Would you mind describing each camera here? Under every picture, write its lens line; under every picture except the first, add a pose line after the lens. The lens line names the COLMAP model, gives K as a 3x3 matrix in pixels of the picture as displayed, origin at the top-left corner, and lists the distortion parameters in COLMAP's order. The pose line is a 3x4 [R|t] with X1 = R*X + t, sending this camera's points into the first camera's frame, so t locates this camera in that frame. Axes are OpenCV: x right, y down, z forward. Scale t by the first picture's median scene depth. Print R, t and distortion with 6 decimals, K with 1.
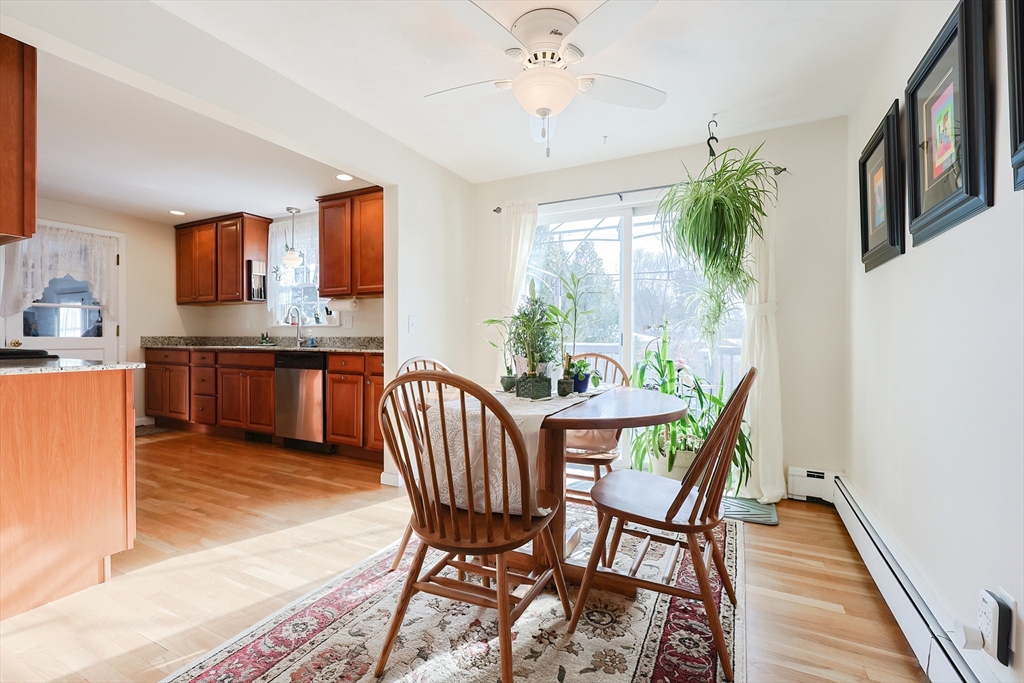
lens RADIAL K [[436.8, 0, 518.9], [0, 436.8, 345.4], [0, 0, 1]] dist [-0.000968, -0.000195]
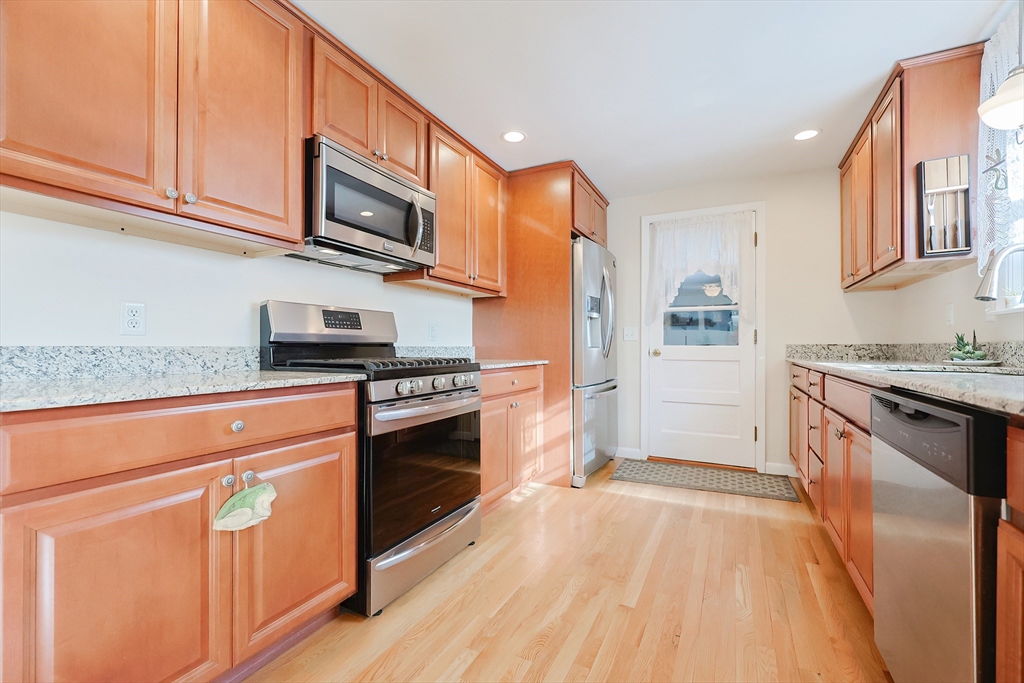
lens RADIAL K [[436.8, 0, 518.9], [0, 436.8, 345.4], [0, 0, 1]] dist [-0.000968, -0.000195]
pose [[-0.004244, -0.008132, -0.999958, -0.193560], [-0.015477, 0.999848, -0.008066, -0.007800], [0.999871, 0.015442, -0.004369, 0.624961]]
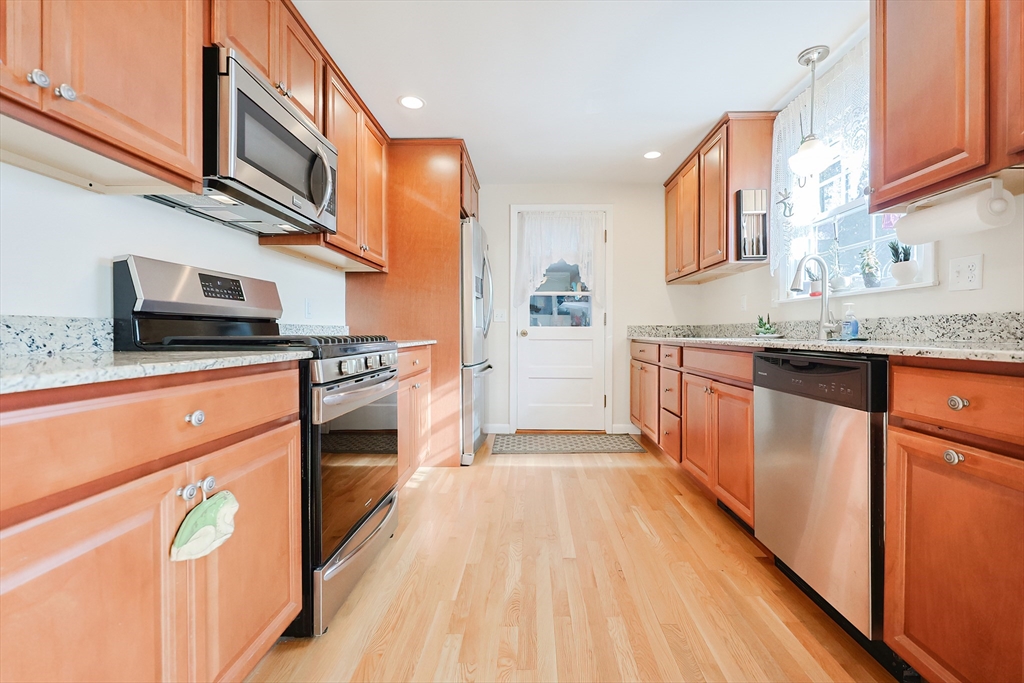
lens RADIAL K [[434.8, 0, 527.4], [0, 434.8, 336.0], [0, 0, 1]] dist [-0.000659, 0.000027]
pose [[0.428024, 0.002622, -0.903763, -0.216564], [-0.010981, 0.999937, -0.002299, 0.003119], [0.903700, 0.010908, 0.428026, 0.508765]]
